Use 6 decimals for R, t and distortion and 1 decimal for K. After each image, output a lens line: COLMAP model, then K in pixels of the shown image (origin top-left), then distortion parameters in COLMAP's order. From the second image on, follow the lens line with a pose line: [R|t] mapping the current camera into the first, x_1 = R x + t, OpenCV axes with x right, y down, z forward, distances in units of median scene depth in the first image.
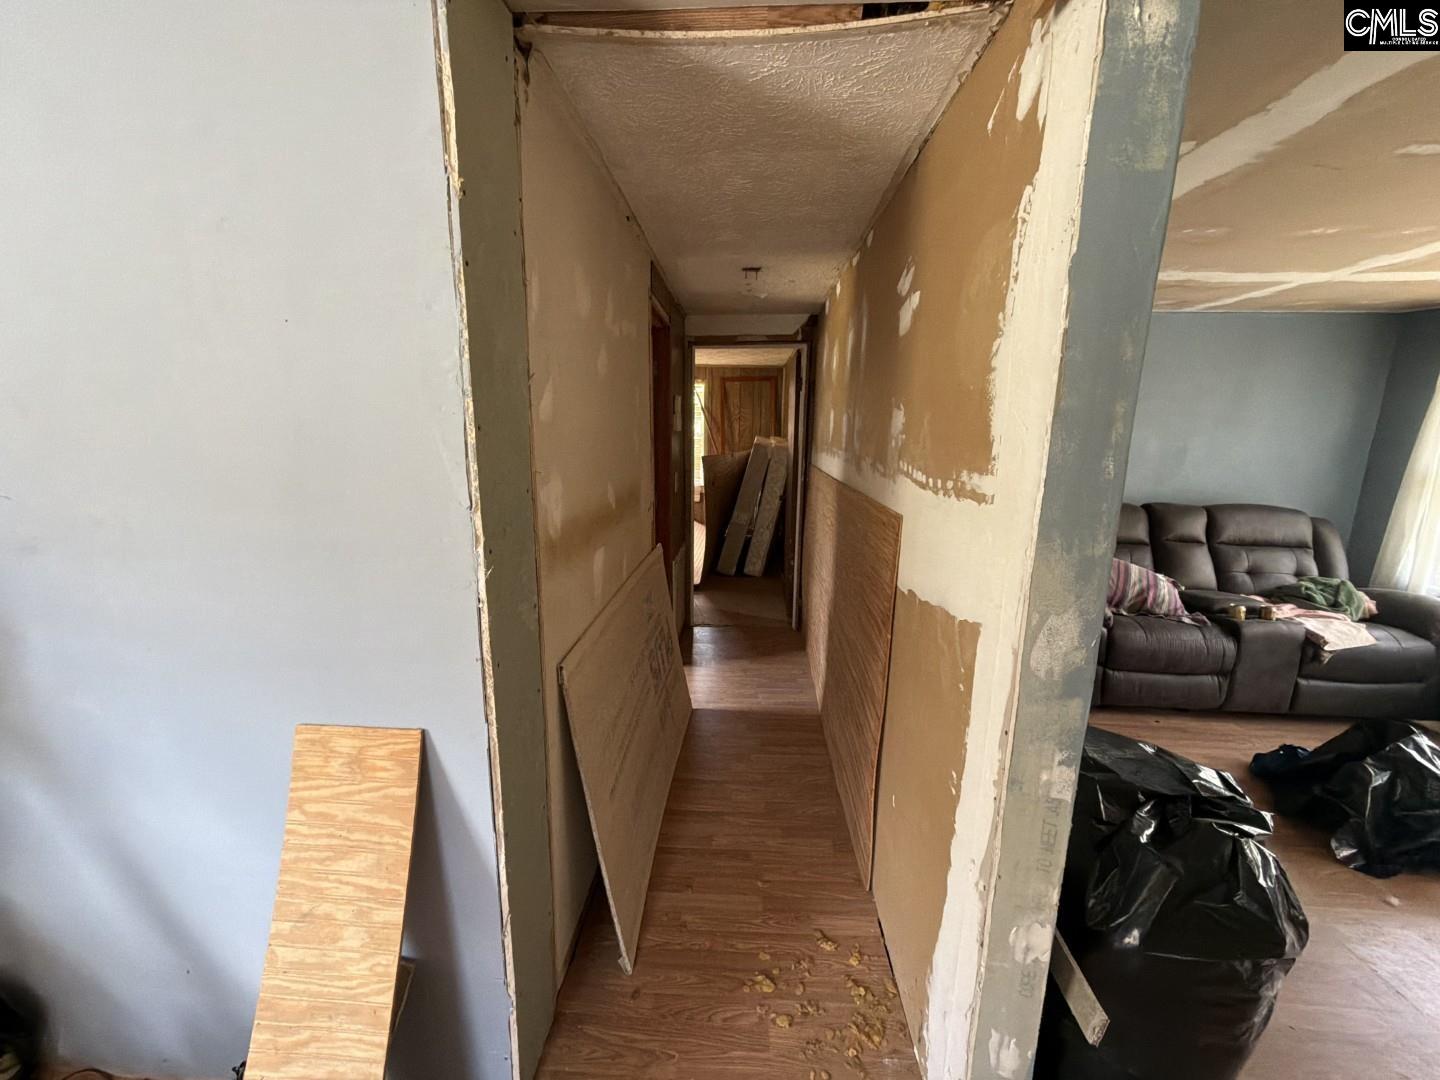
lens RADIAL K [[579.2, 0, 720.0], [0, 579.2, 540.0], [0, 0, 1]] dist [0.000100, 0.000023]
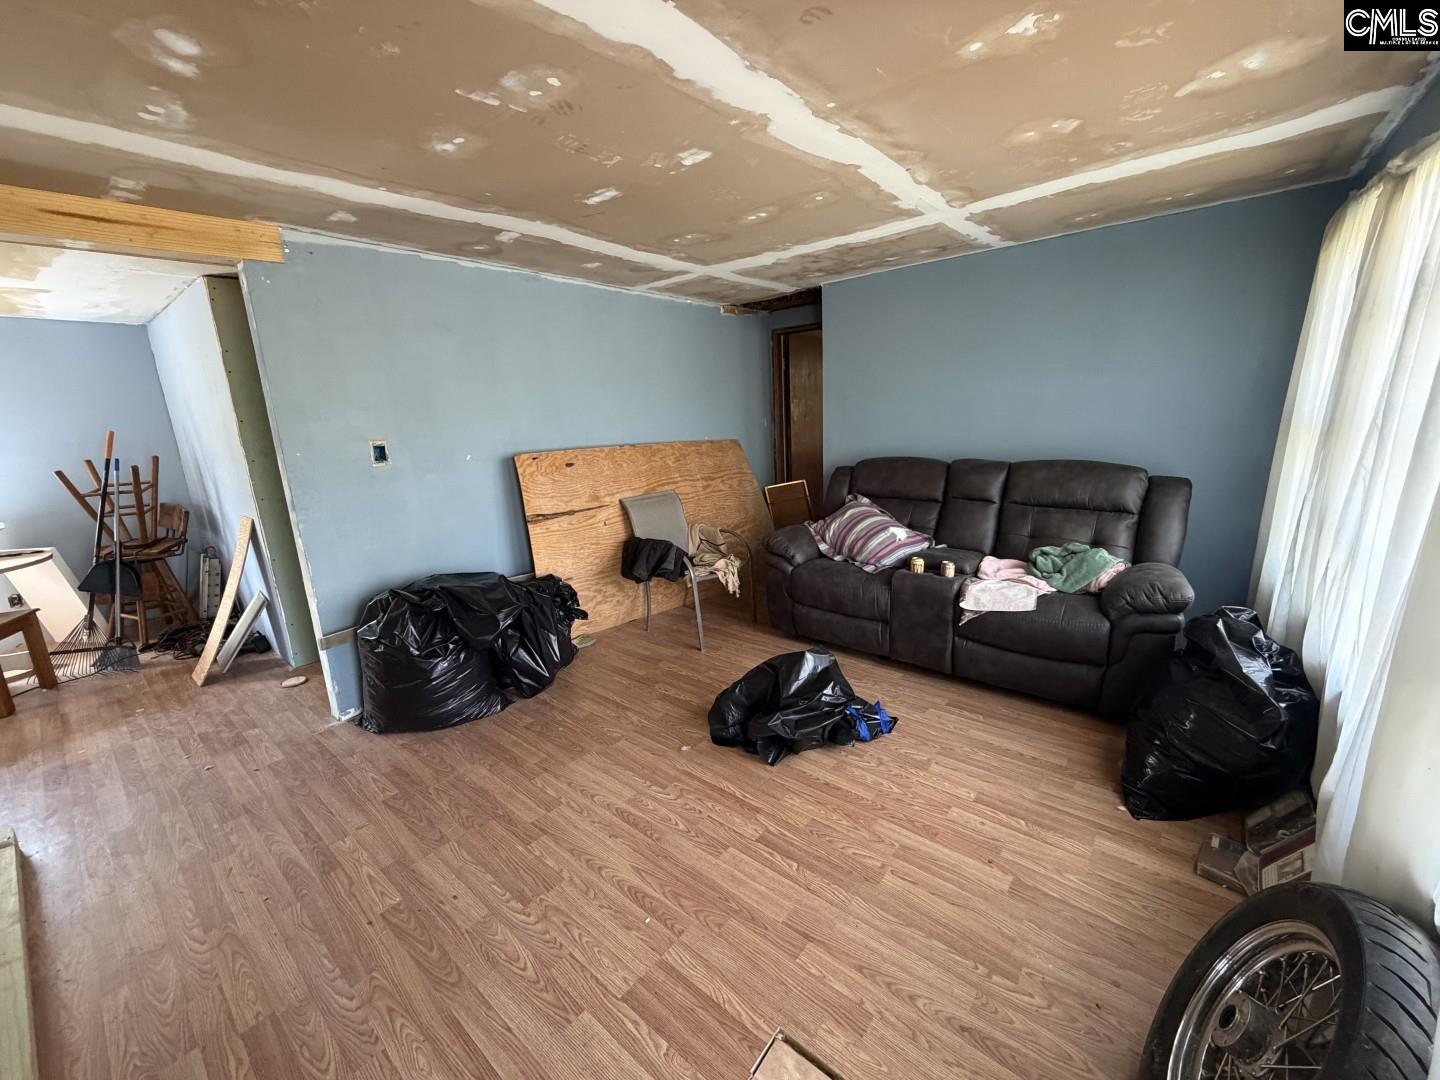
lens RADIAL K [[579.2, 0, 720.0], [0, 579.2, 540.0], [0, 0, 1]] dist [0.000100, 0.000023]
pose [[0.795221, 0.089197, -0.599723, 1.281357], [-0.061832, 0.995893, 0.066132, 0.039240], [0.603159, -0.015507, 0.797471, -0.002672]]
